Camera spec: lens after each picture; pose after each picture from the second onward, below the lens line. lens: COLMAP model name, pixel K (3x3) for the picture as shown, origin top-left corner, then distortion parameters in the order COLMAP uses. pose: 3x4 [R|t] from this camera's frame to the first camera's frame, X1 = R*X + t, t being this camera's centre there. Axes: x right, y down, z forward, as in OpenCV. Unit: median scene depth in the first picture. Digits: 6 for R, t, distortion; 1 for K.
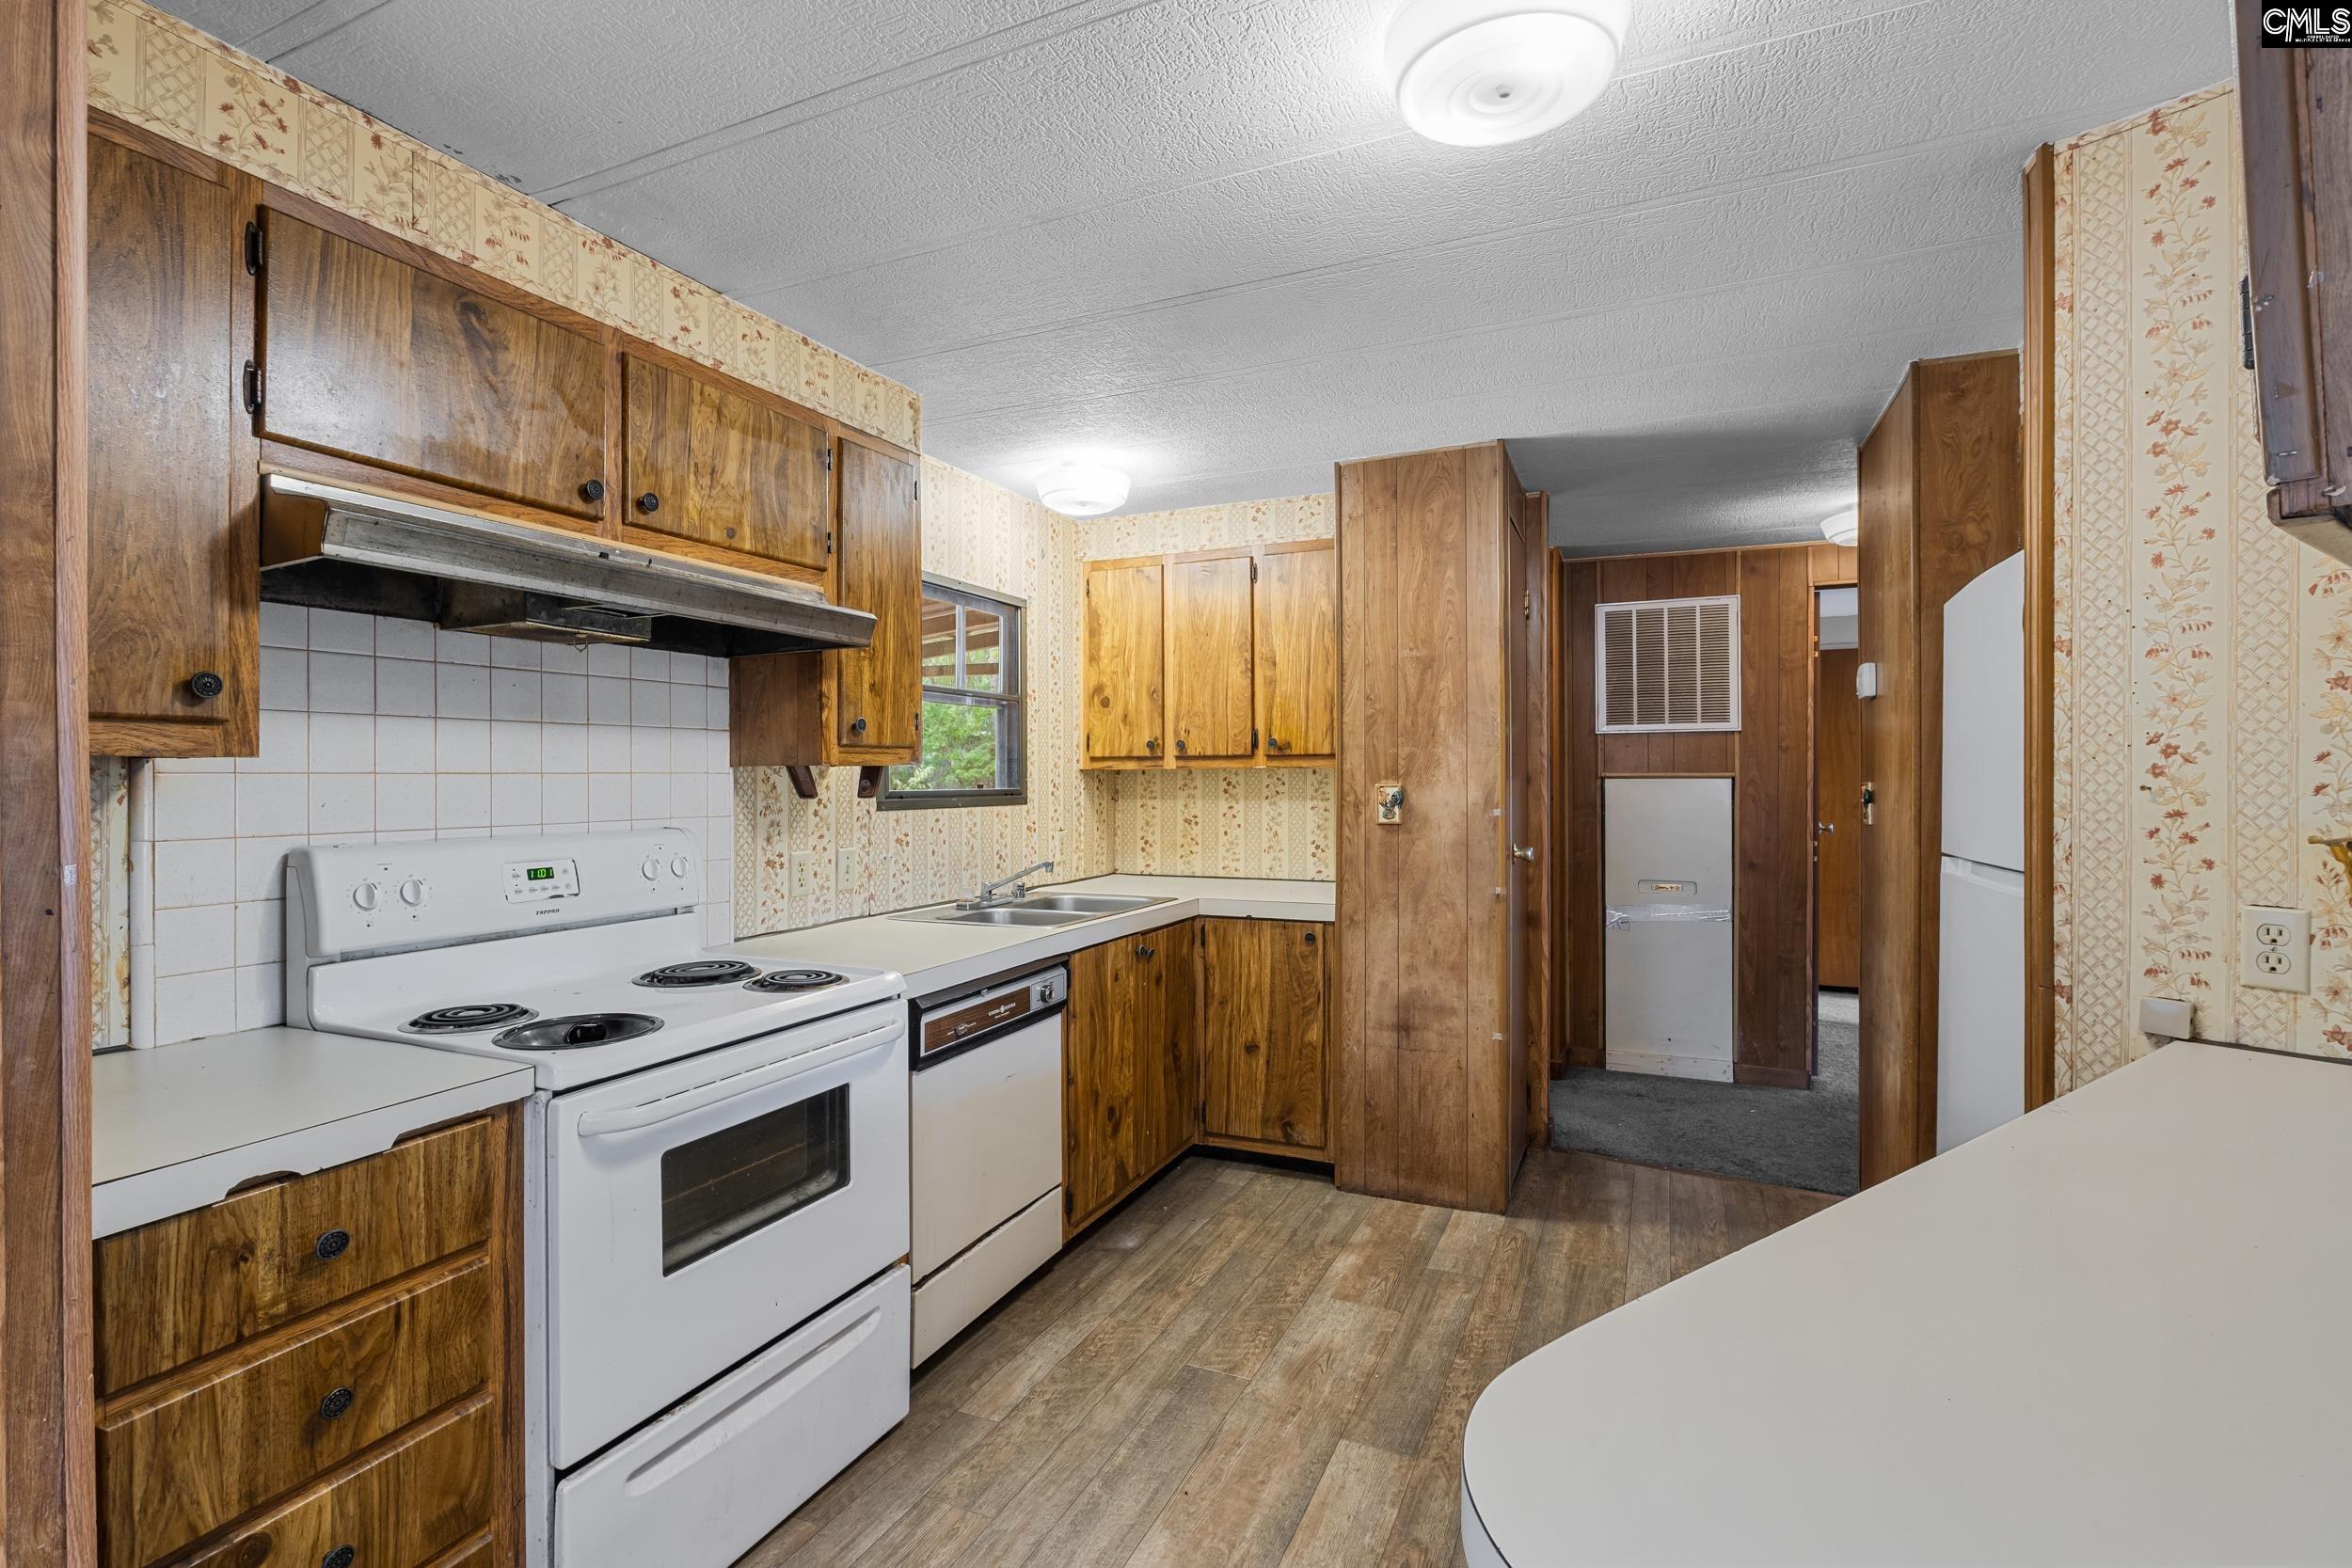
lens RADIAL K [[1092.4, 0, 1182.7], [0, 1092.4, 781.7], [0, 0, 1]] dist [-0.010284, -0.001165]
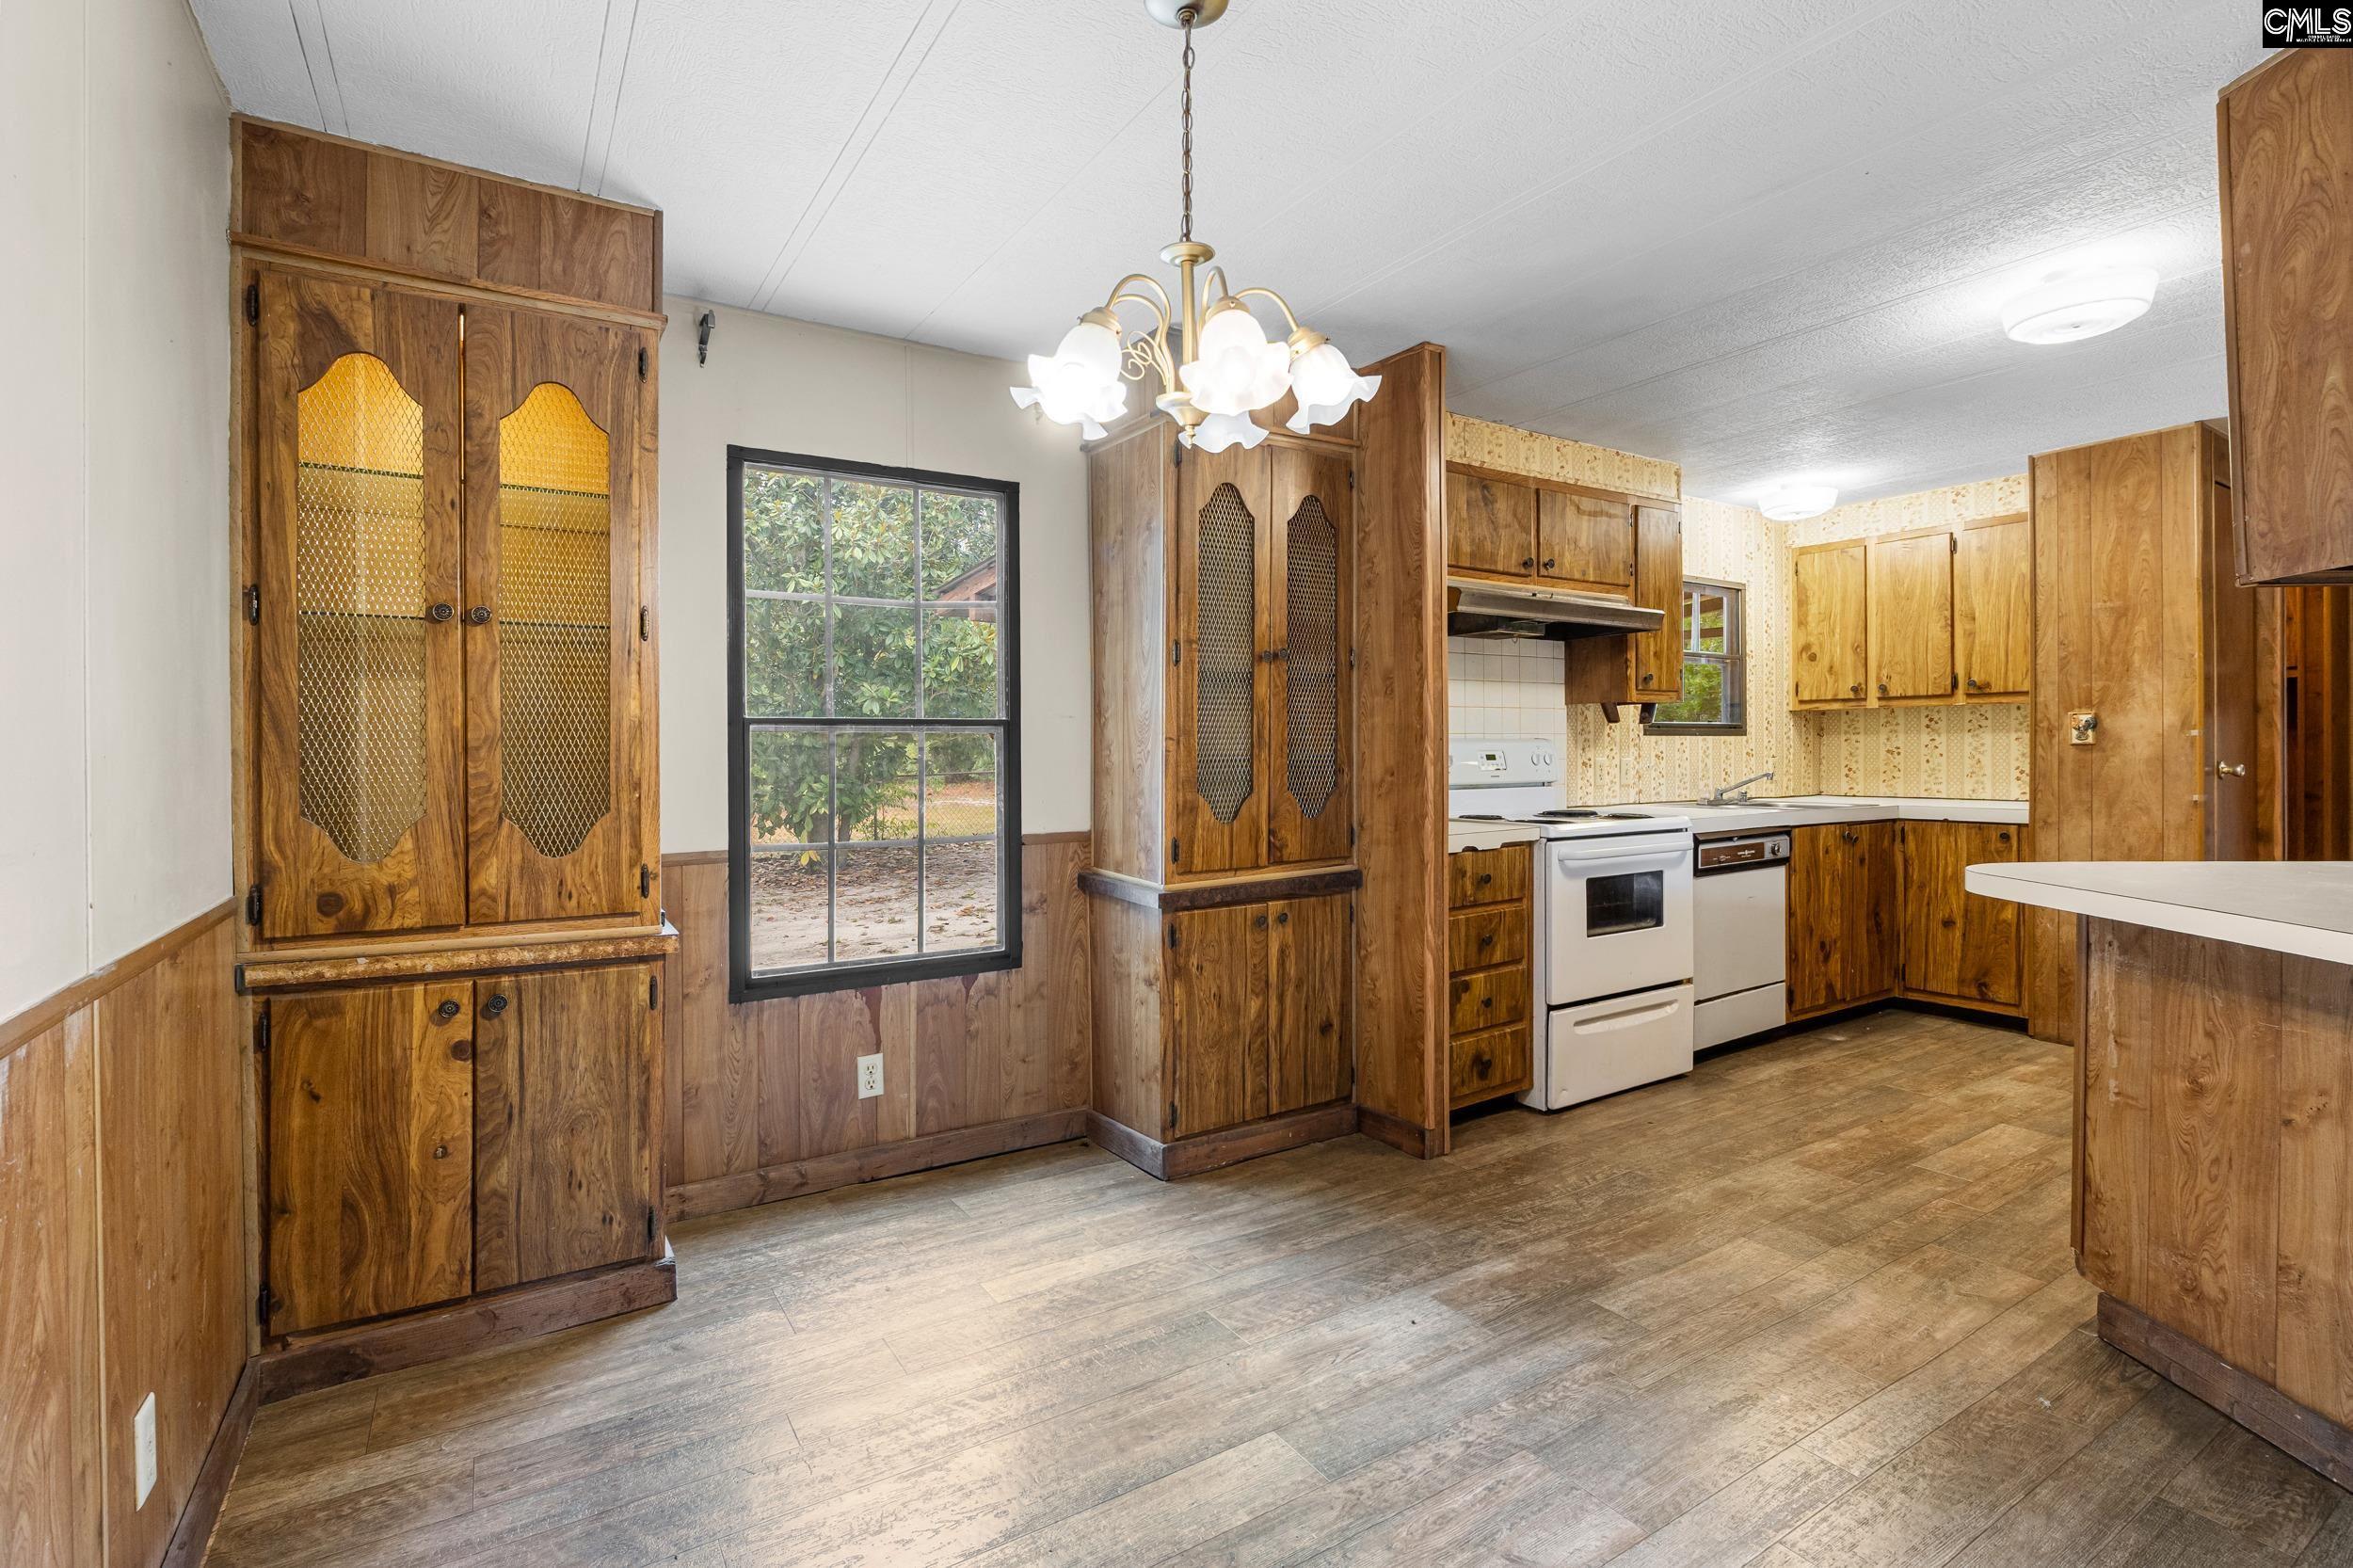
lens RADIAL K [[1090.5, 0, 1173.0], [0, 1090.5, 752.6], [0, 0, 1]] dist [-0.002805, -0.000360]
pose [[0.833582, -0.000284, -0.552396, 0.011608], [0.001466, 0.999997, 0.001698, 0.044388], [0.552394, -0.002226, 0.833580, -0.591796]]
